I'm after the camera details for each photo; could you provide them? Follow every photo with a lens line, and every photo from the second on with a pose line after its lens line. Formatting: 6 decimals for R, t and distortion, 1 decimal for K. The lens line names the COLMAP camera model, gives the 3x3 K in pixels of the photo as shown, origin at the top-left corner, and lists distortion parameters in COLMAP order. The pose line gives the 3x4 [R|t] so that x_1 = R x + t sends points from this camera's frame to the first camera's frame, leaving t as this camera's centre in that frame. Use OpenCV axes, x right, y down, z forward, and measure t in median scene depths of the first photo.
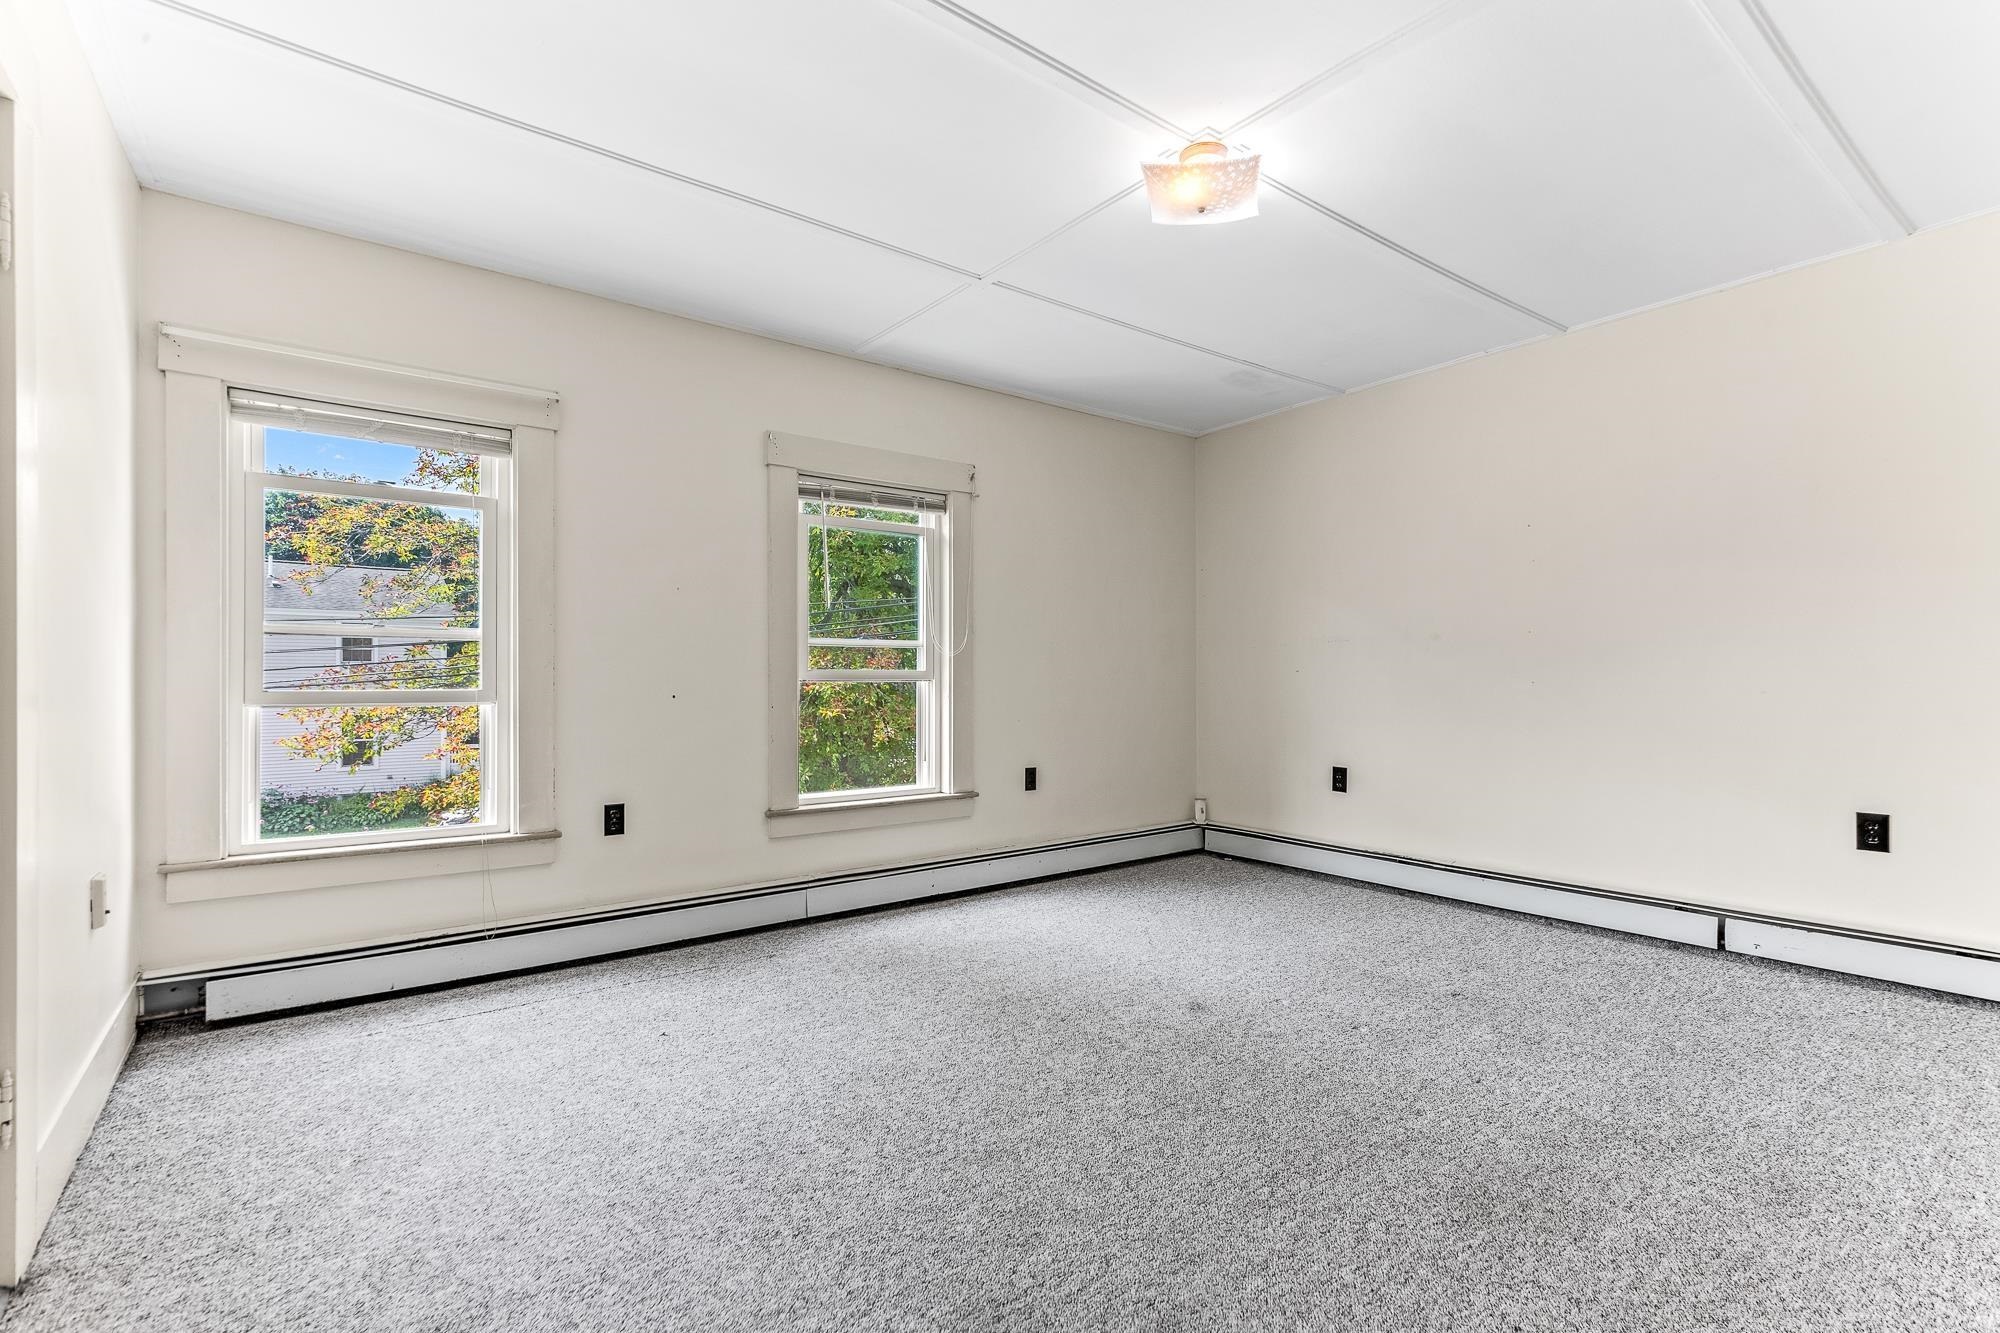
lens RADIAL K [[909.0, 0, 999.3], [0, 909.0, 673.3], [0, 0, 1]] dist [0.004717, 0.000545]
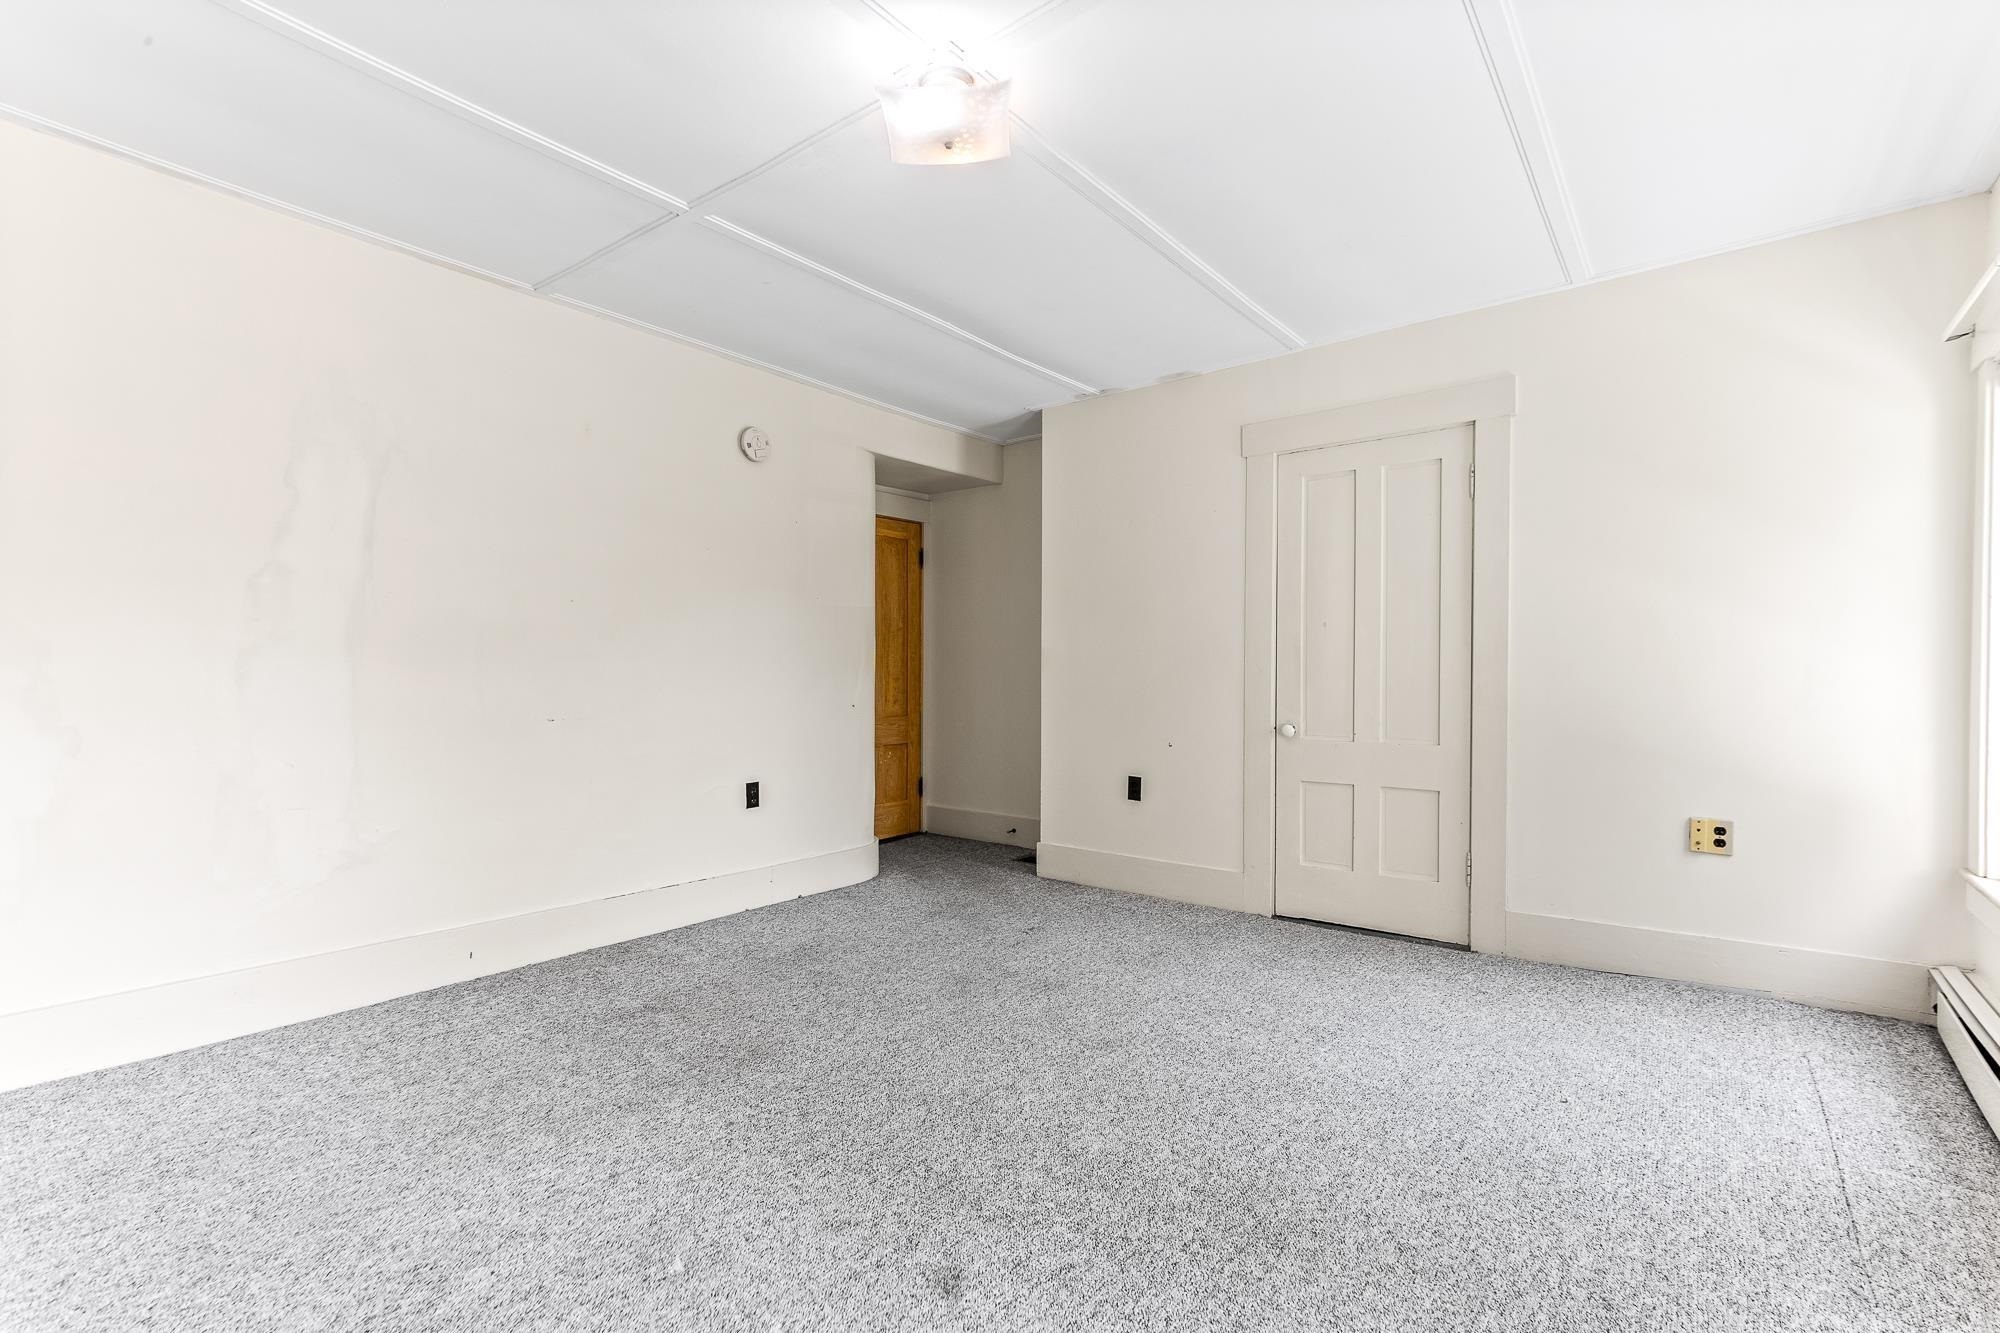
lens RADIAL K [[909.0, 0, 1000.2], [0, 909.0, 672.8], [0, 0, 1]] dist [0.004717, 0.000545]
pose [[-0.965783, -0.001811, -0.259344, 0.380091], [-0.000088, 0.999978, -0.006653, 0.003578], [0.259351, -0.006403, -0.965762, 1.773609]]
